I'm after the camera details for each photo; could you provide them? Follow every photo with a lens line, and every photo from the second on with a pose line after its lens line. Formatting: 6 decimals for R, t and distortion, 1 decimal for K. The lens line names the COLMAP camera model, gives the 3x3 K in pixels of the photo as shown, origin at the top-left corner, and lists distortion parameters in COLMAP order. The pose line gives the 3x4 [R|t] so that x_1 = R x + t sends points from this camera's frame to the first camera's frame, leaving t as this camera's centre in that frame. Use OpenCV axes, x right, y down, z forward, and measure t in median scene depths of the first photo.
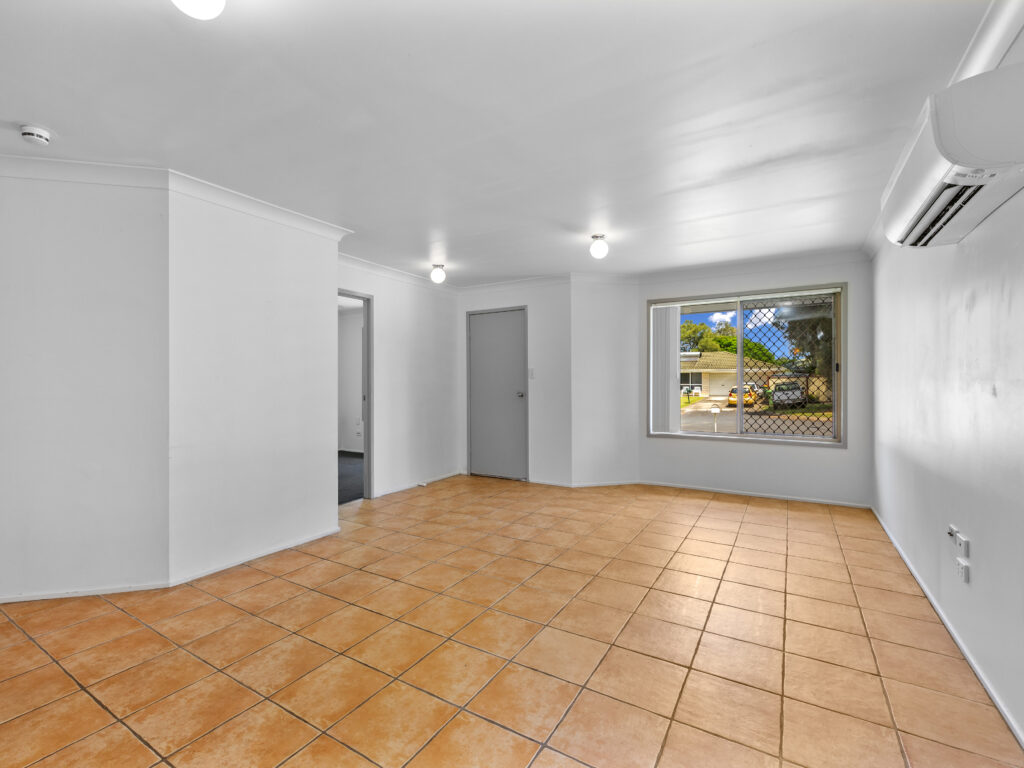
lens RADIAL K [[461.9, 0, 507.2], [0, 461.9, 380.7], [0, 0, 1]] dist [0.001695, 0.000775]
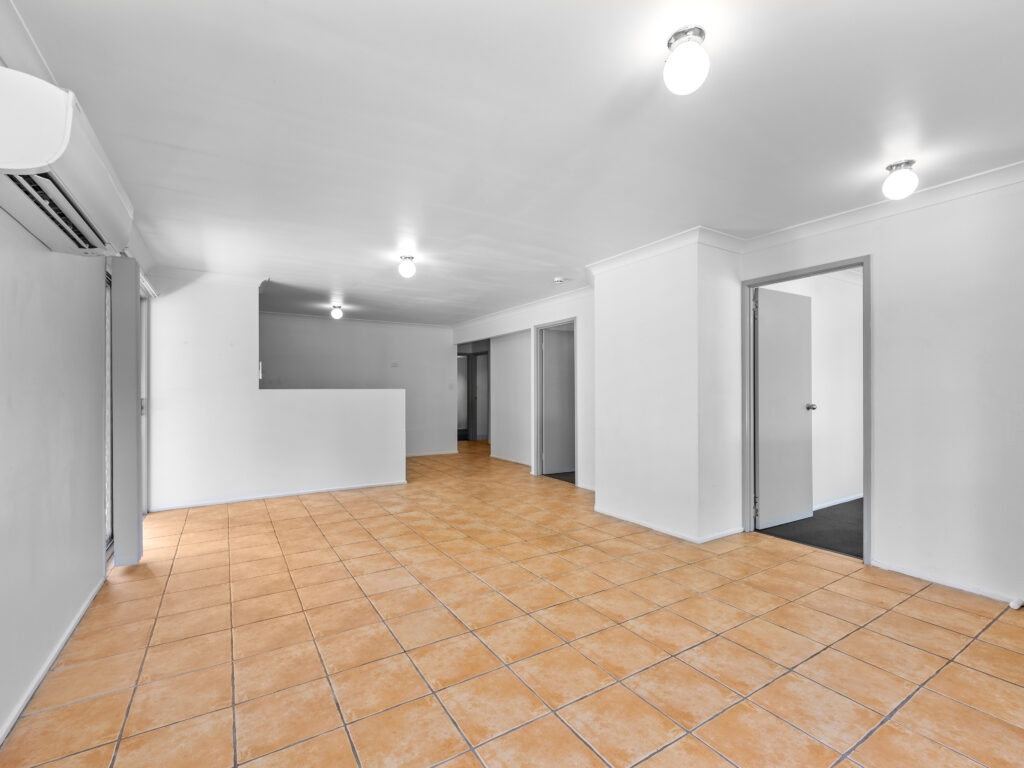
lens RADIAL K [[461.9, 0, 512.3], [0, 461.9, 391.3], [0, 0, 1]] dist [0.001695, 0.000775]
pose [[-0.445478, 0.003562, -0.895286, 0.881354], [0.010186, 0.999948, -0.001090, 0.009112], [0.895235, -0.009605, -0.445491, 1.436895]]
